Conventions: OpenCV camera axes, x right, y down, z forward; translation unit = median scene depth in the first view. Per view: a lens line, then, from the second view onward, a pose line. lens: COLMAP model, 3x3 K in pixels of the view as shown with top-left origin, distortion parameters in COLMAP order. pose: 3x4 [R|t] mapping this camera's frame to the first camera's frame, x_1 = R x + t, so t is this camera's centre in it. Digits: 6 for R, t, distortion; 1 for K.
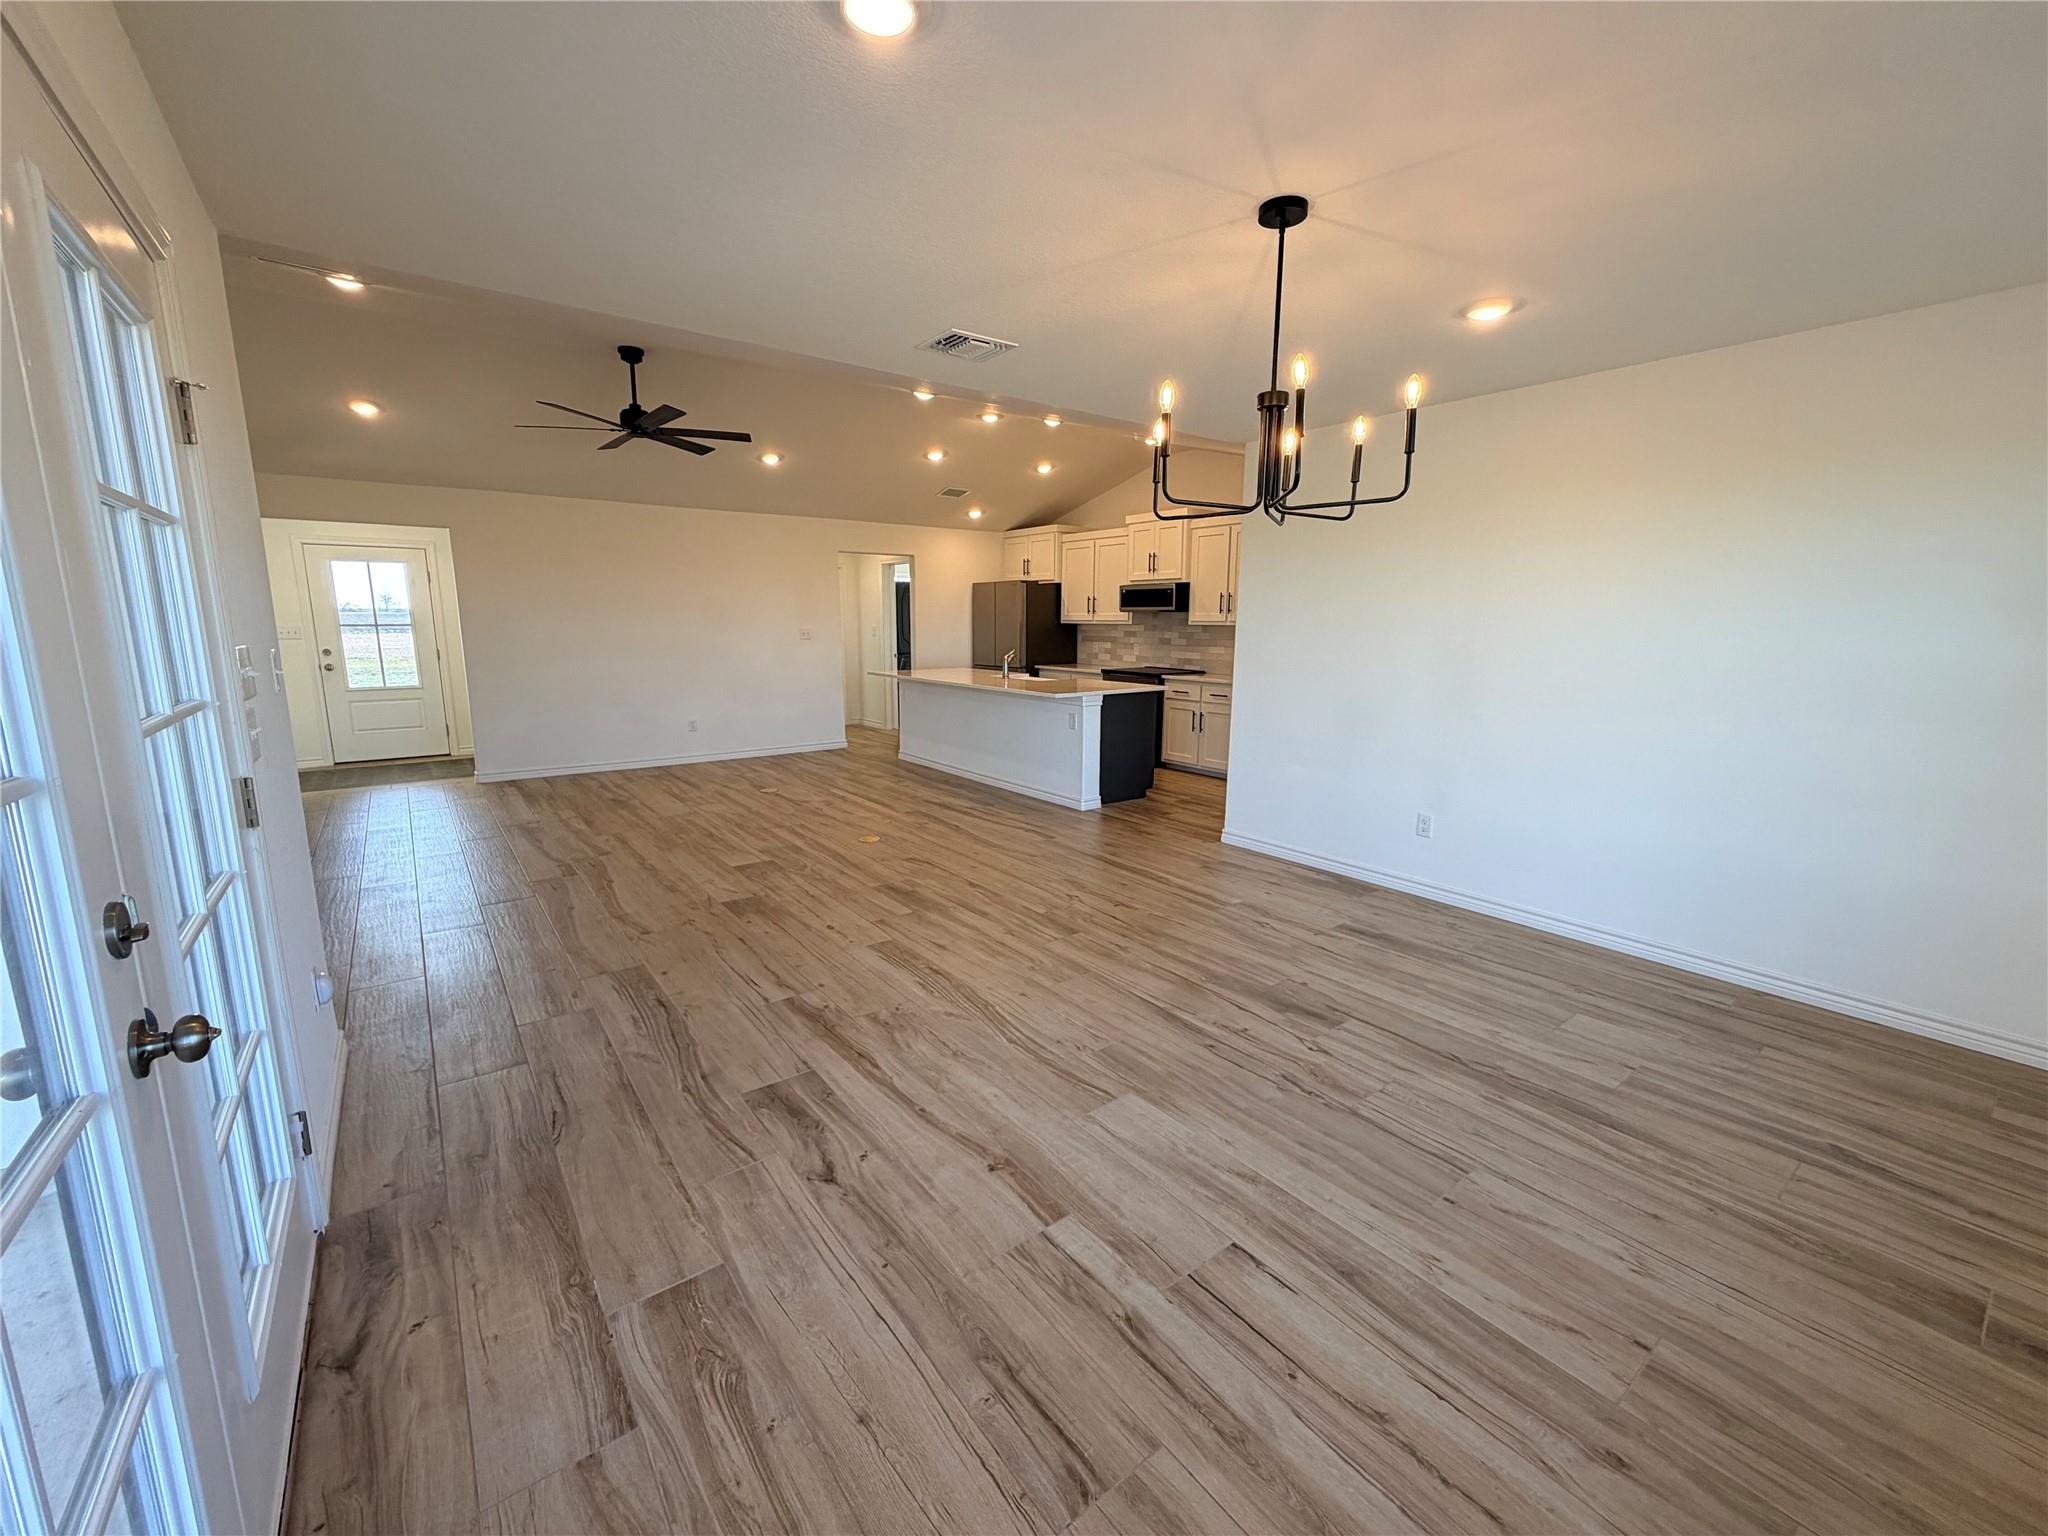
lens RADIAL K [[821.0, 0, 1019.2], [0, 821.0, 766.7], [0, 0, 1]] dist [0.003920, -0.000092]
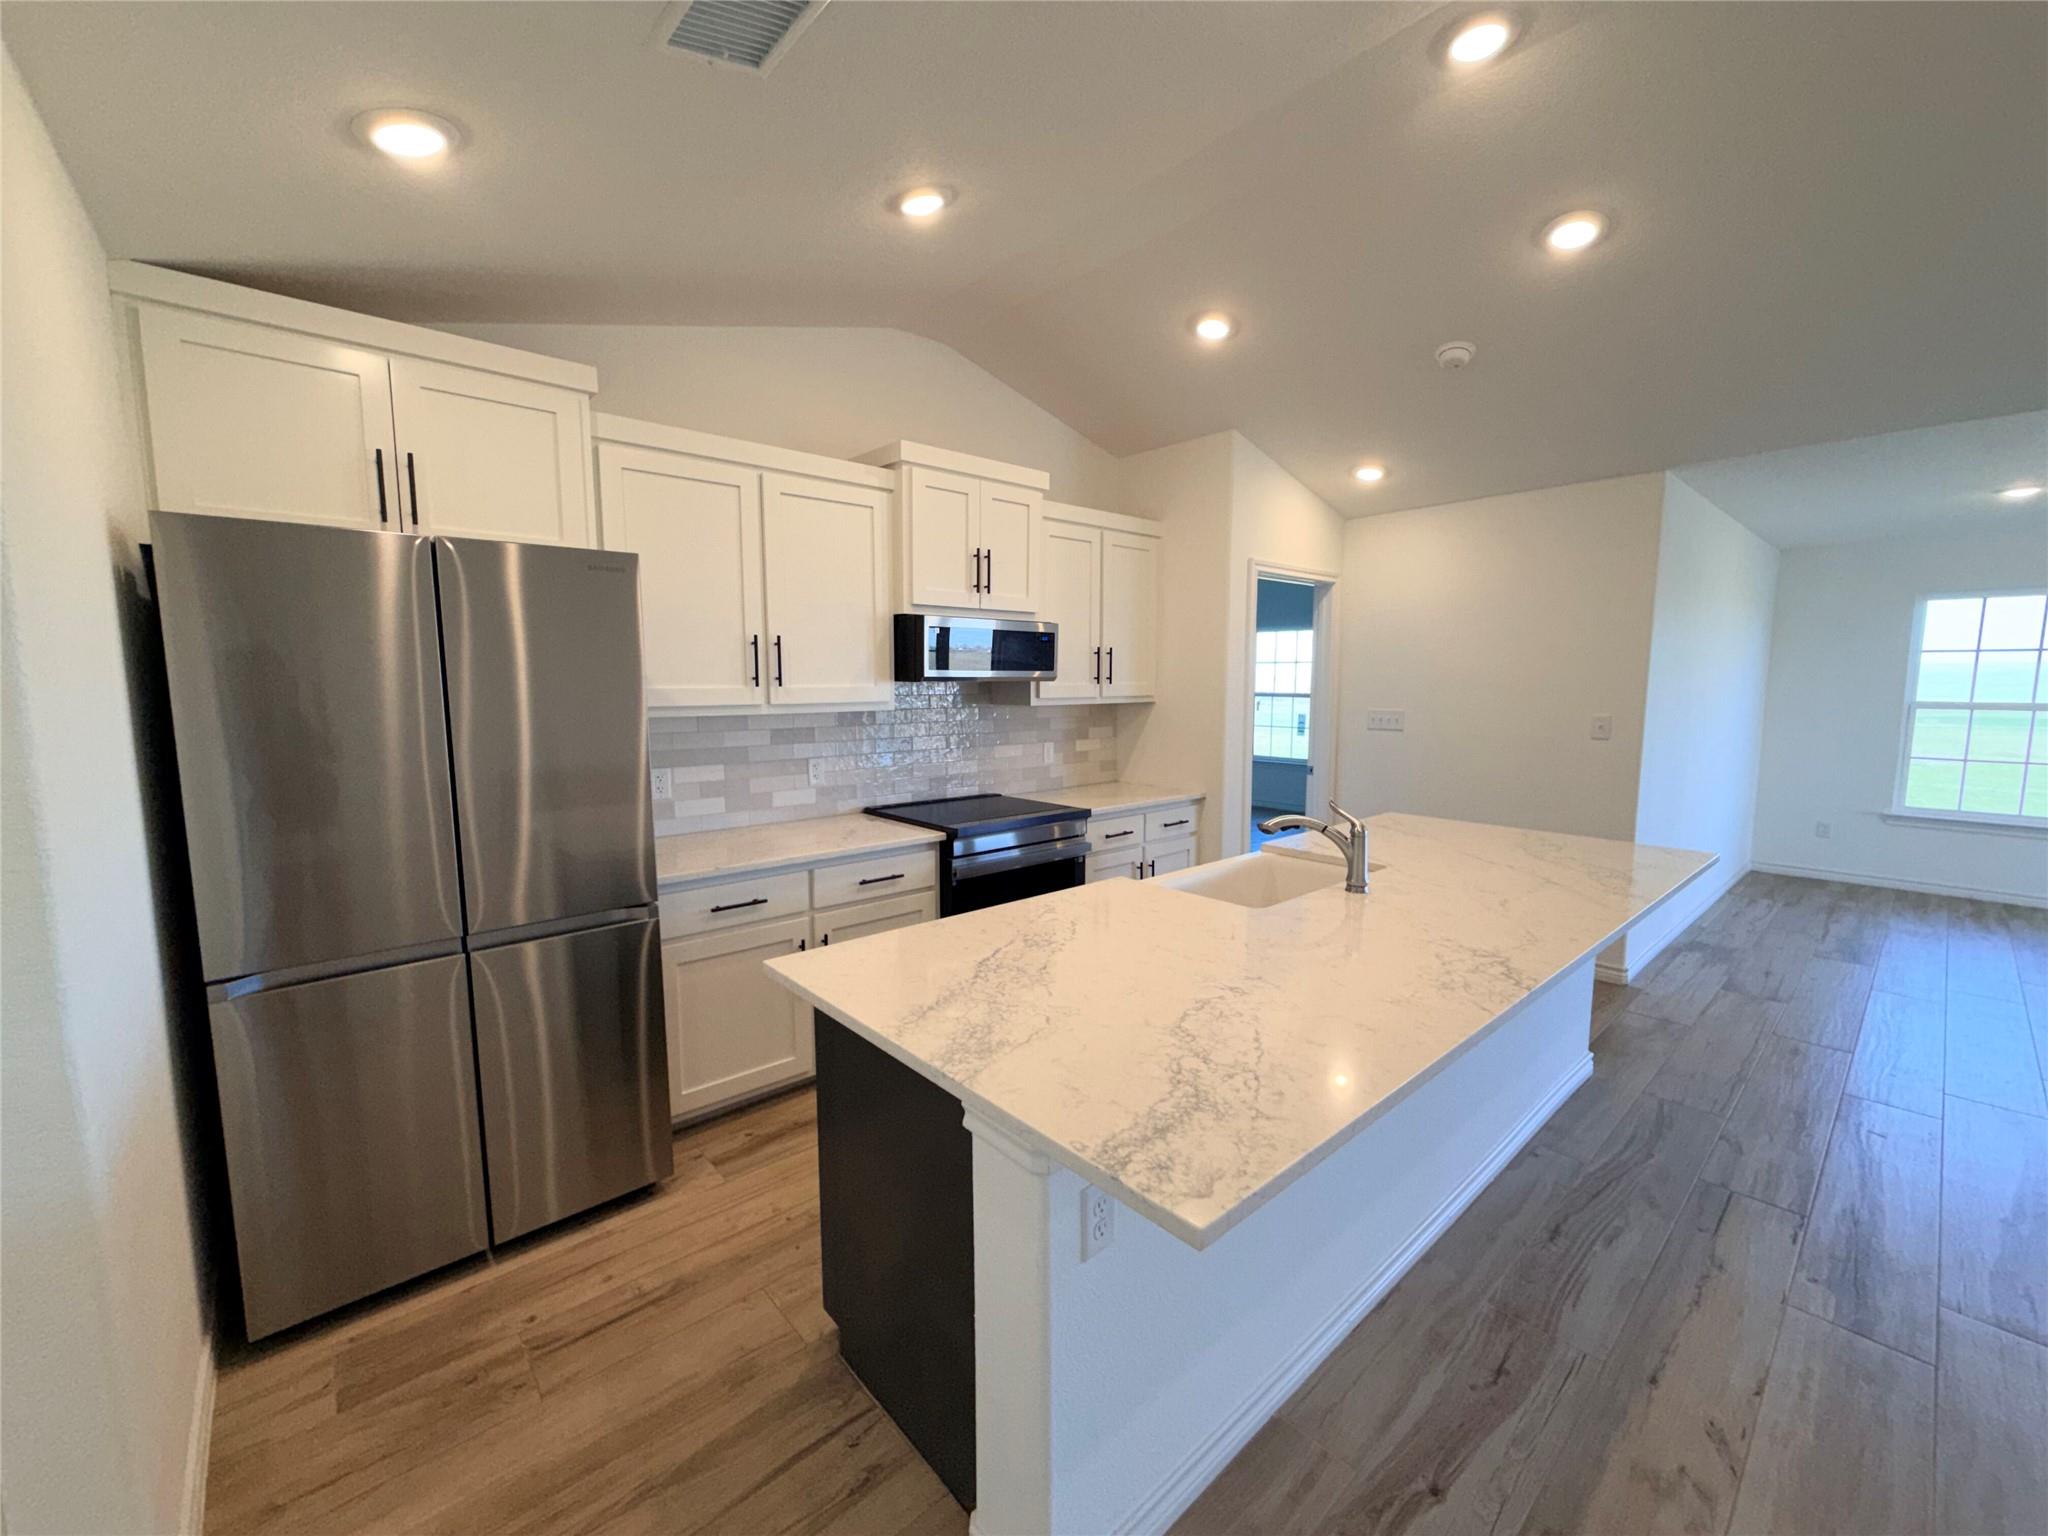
lens RADIAL K [[821.0, 0, 1020.1], [0, 821.0, 769.3], [0, 0, 1]] dist [0.003920, -0.000092]
pose [[-0.083473, -0.115559, 0.989787, -0.260682], [0.175310, 0.976059, 0.128741, -0.178239], [-0.980968, 0.184266, -0.061216, 0.925502]]
